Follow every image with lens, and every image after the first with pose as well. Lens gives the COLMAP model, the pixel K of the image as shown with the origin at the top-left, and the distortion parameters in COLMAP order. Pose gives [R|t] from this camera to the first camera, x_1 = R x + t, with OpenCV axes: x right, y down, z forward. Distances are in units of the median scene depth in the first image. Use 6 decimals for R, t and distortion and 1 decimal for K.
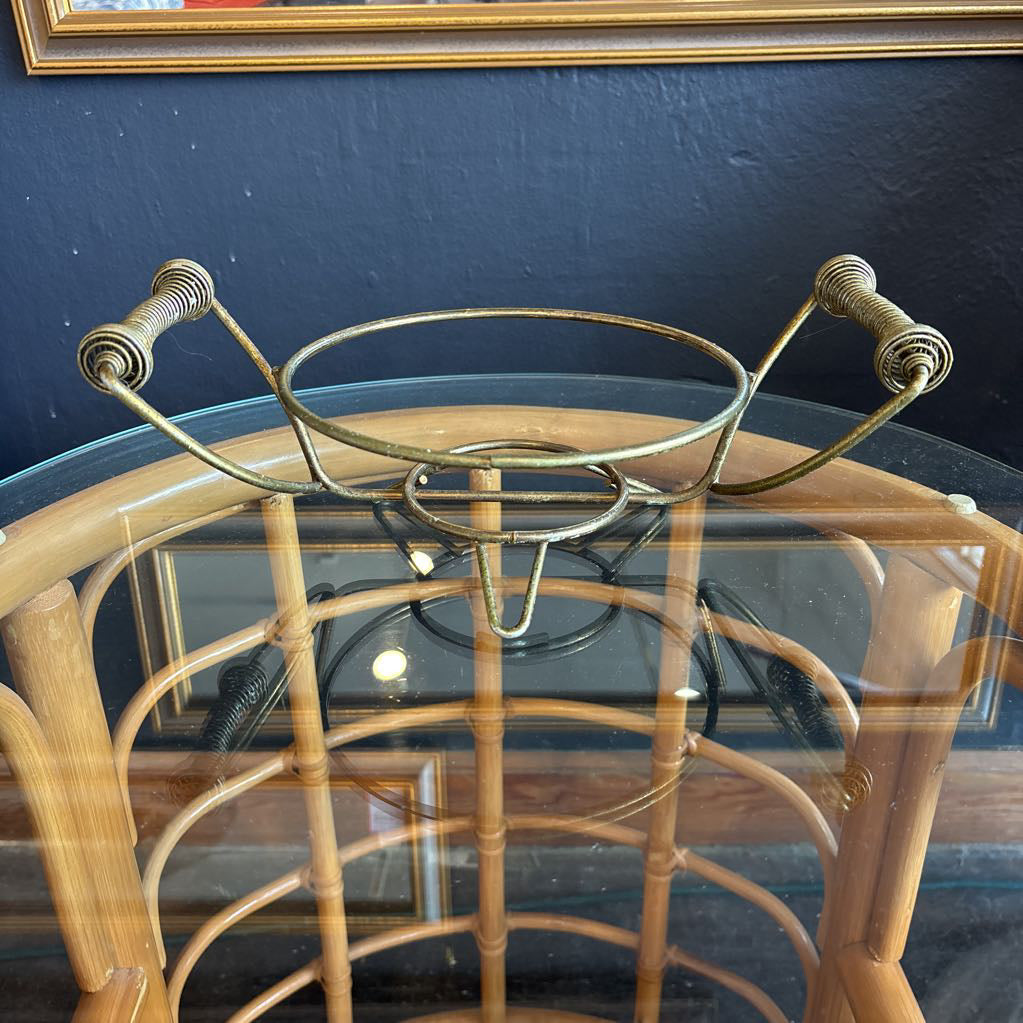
lens RADIAL K [[1046.6, 0, 511.4], [0, 1046.6, 506.3], [0, 0, 1]] dist [0.019439, 0.000000]
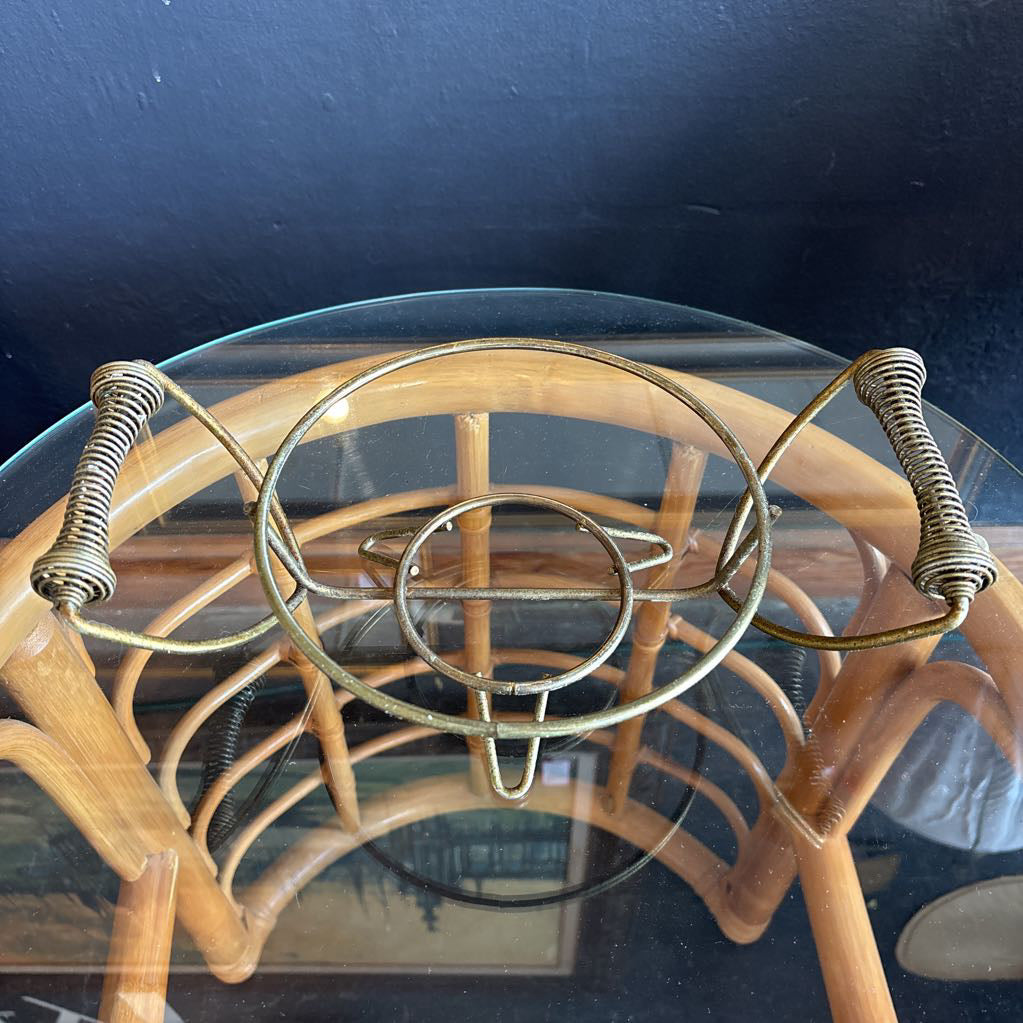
lens RADIAL K [[1046.6, 0, 508.1], [0, 1046.6, 517.4], [0, 0, 1]] dist [0.019439, 0.000000]
pose [[0.999661, -0.010989, 0.023598, -0.012776], [0.000240, 0.910382, 0.413769, -0.269718], [-0.026030, -0.413623, 0.910076, 0.095343]]
